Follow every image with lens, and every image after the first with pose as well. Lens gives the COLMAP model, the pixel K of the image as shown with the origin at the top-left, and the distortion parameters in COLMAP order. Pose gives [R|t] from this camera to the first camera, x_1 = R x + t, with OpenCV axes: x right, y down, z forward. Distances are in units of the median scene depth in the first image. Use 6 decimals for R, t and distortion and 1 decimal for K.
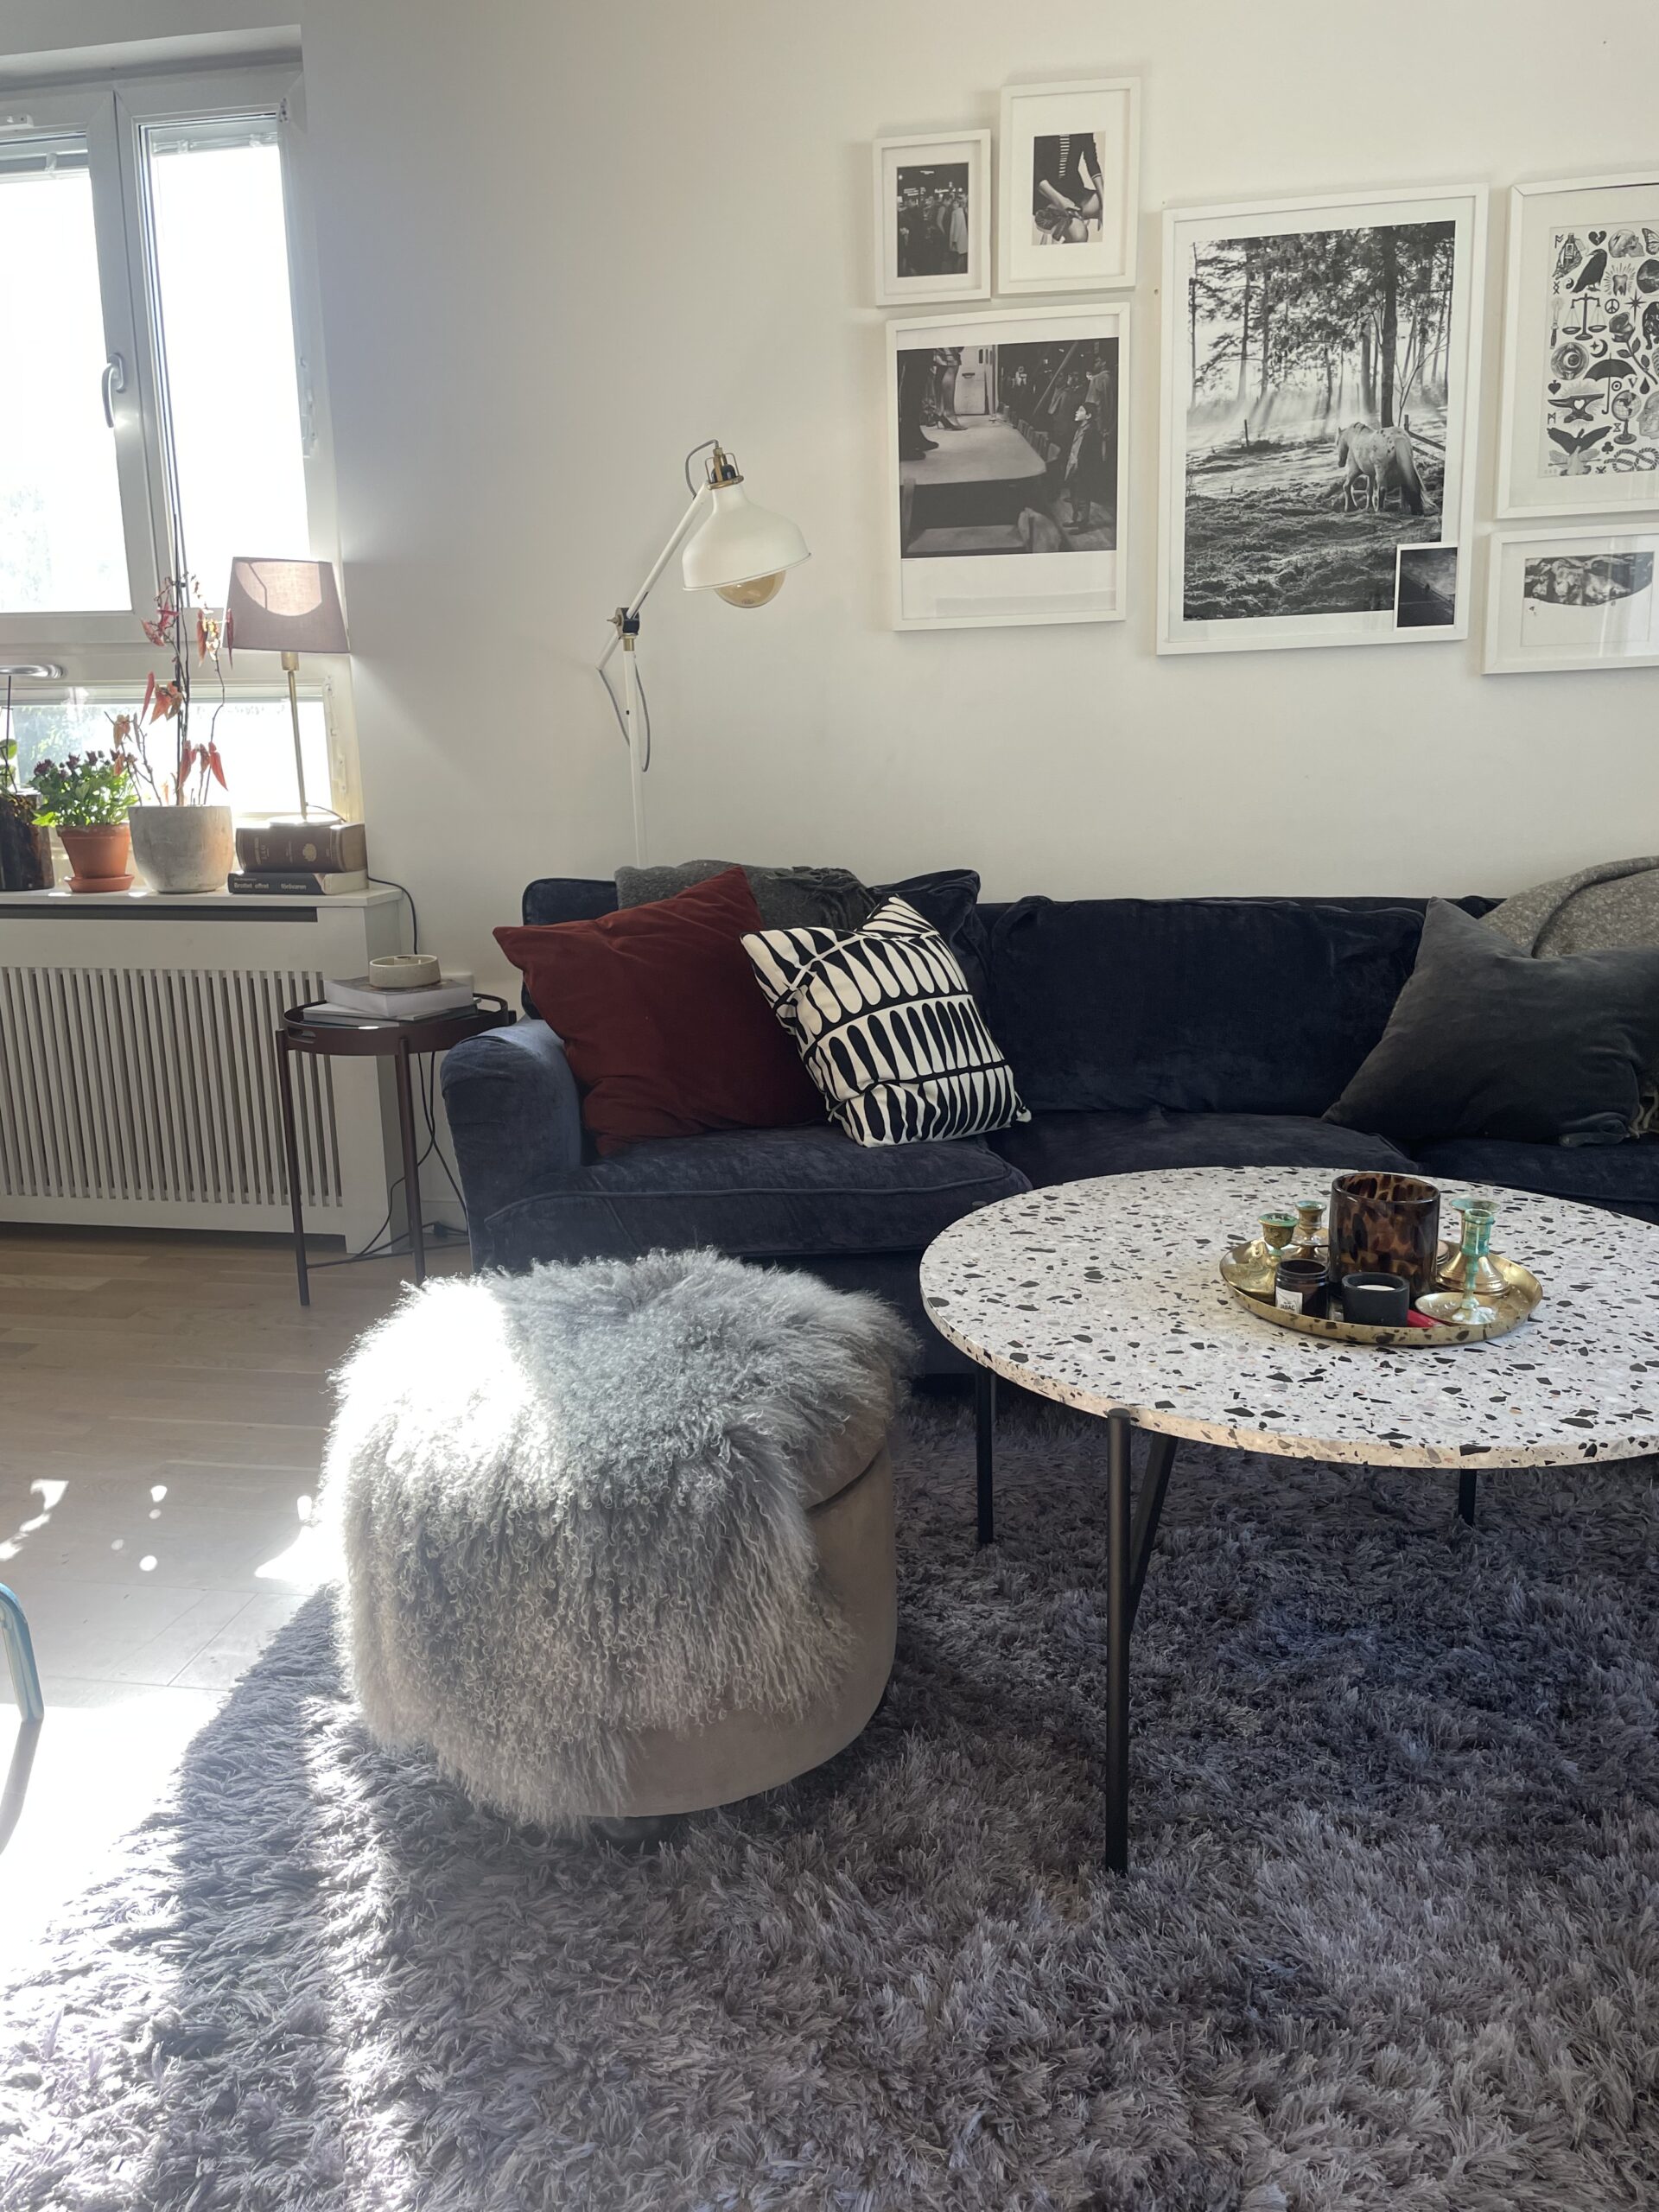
lens RADIAL K [[1694.1, 0, 827.2], [0, 1694.1, 1123.6], [0, 0, 1]] dist [0.072827, -0.095723]
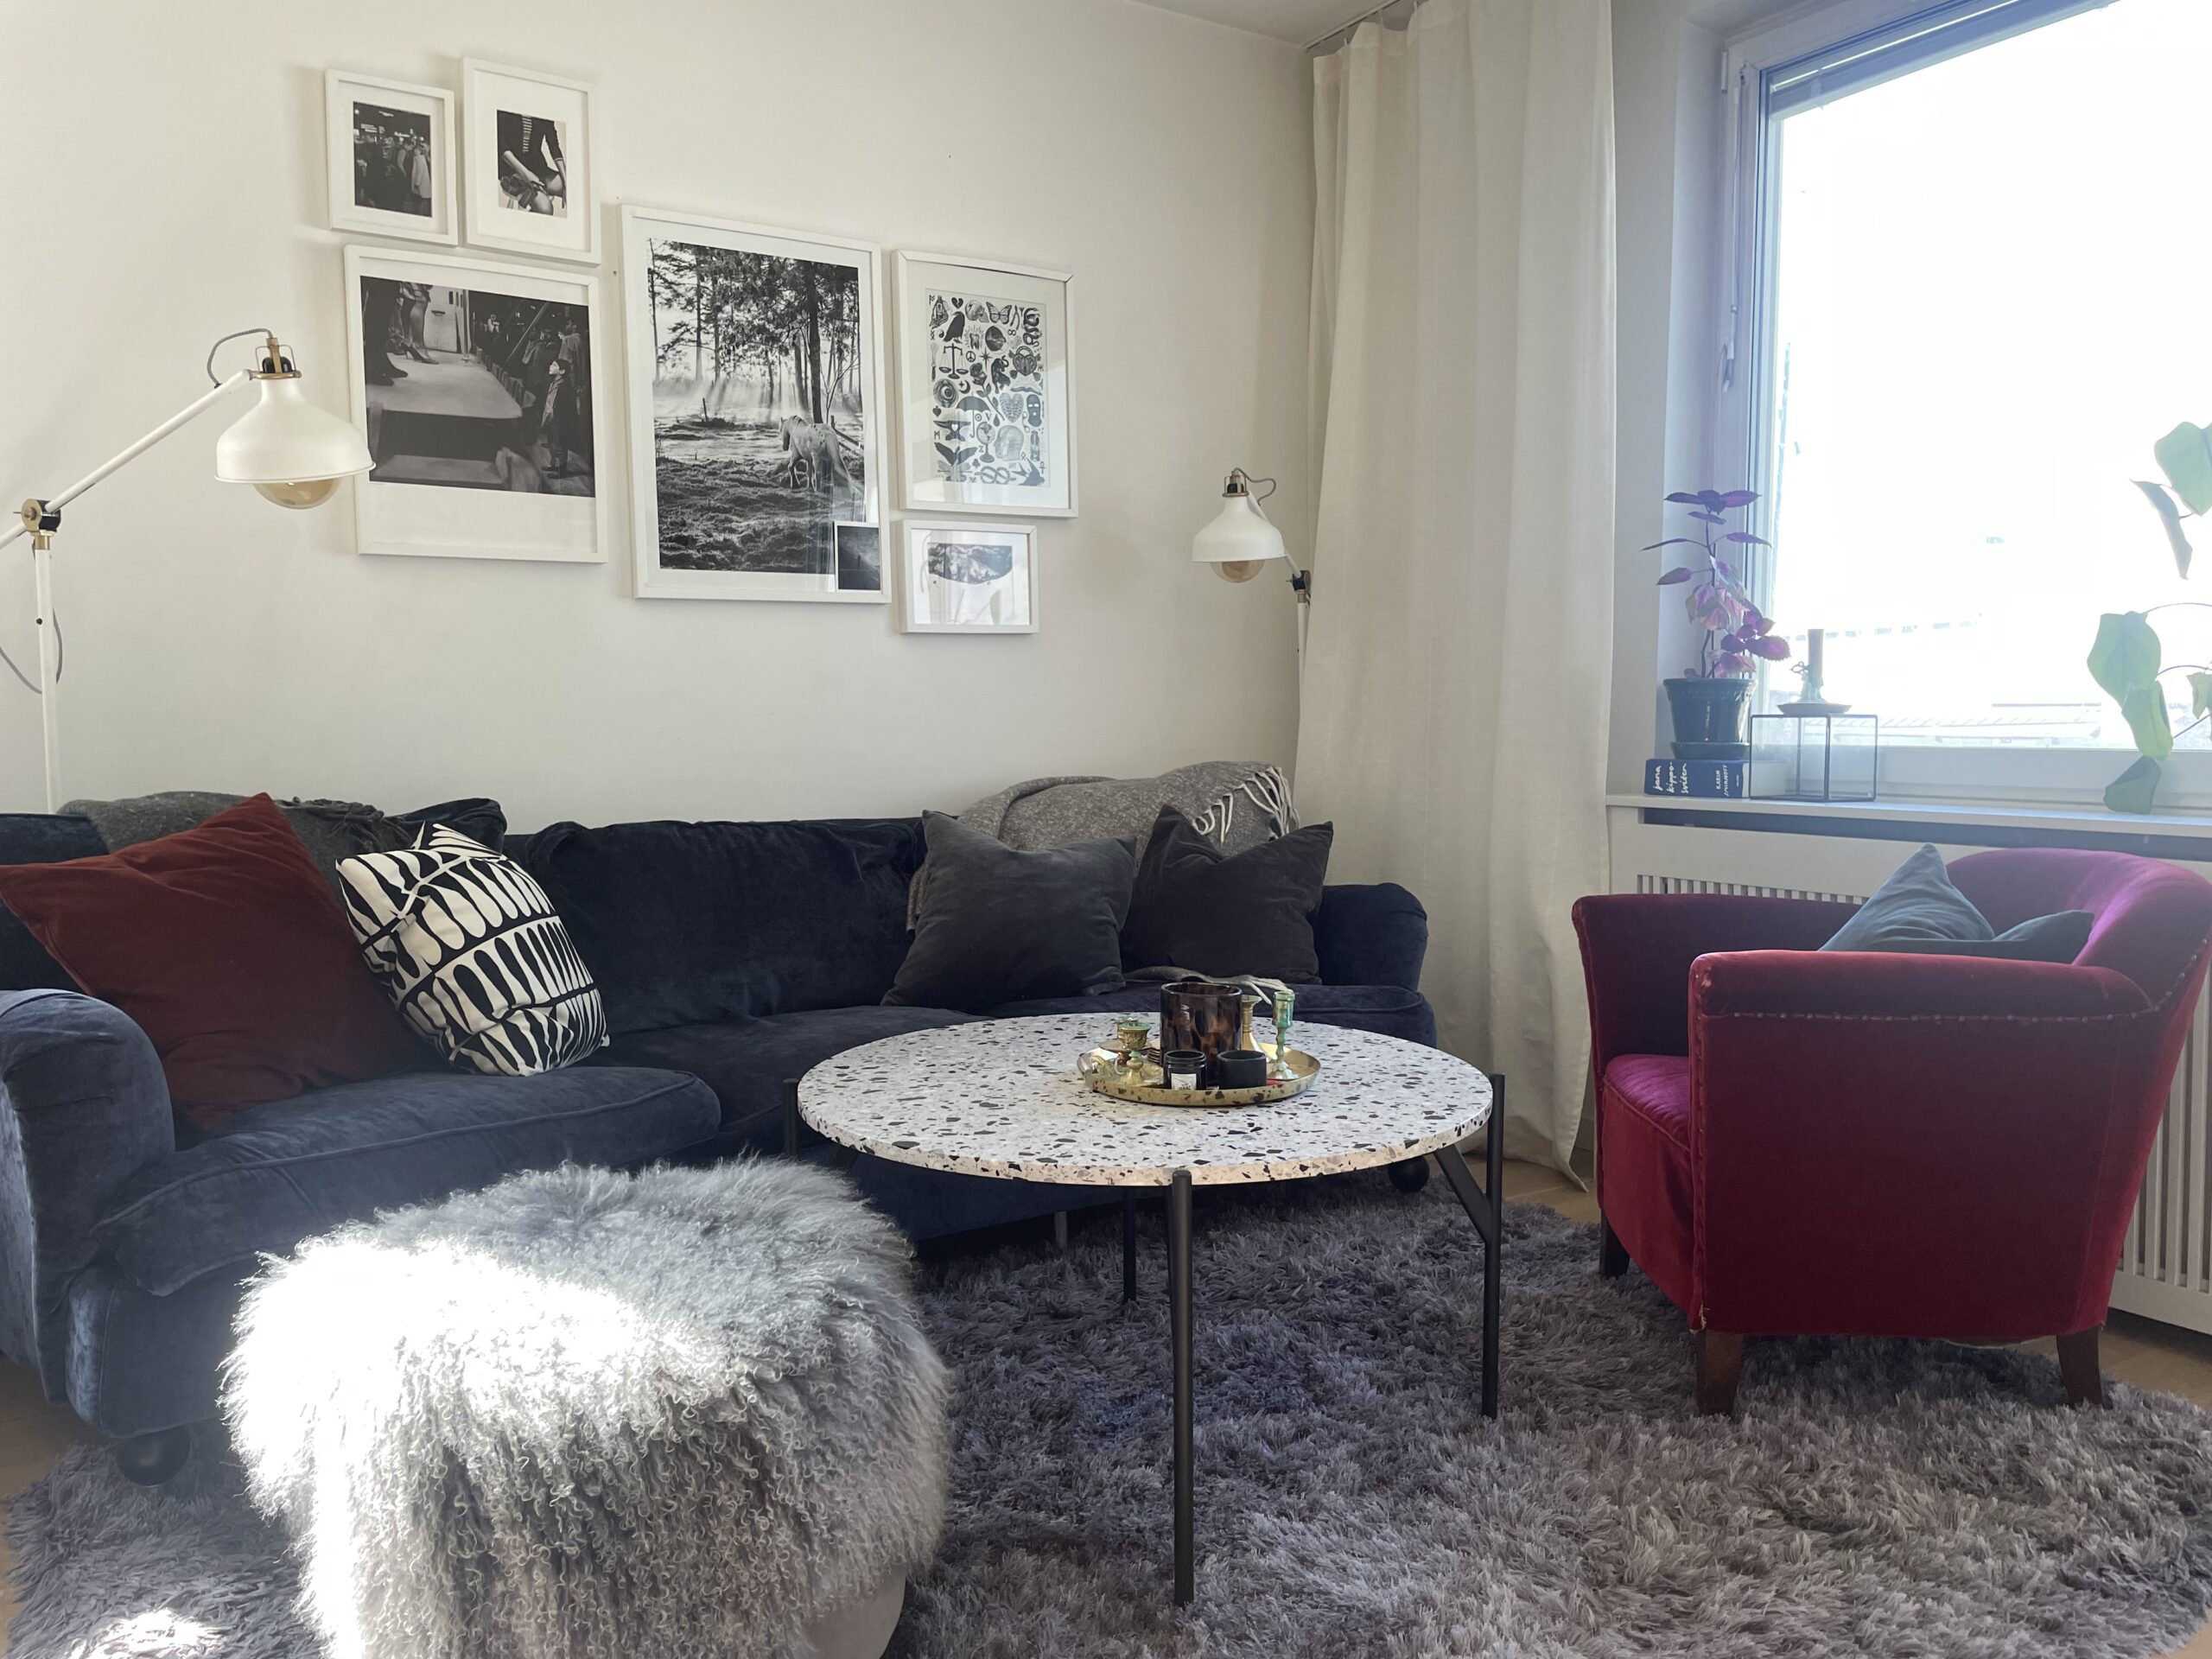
lens RADIAL K [[1694.1, 0, 1125.2], [0, 1694.1, 834.2], [0, 0, 1]] dist [0.072827, -0.095723]
pose [[0.723403, -0.030928, 0.689733, -0.339824], [0.149279, 0.982373, -0.112516, 0.034261], [-0.674095, 0.184357, 0.715268, 0.075464]]
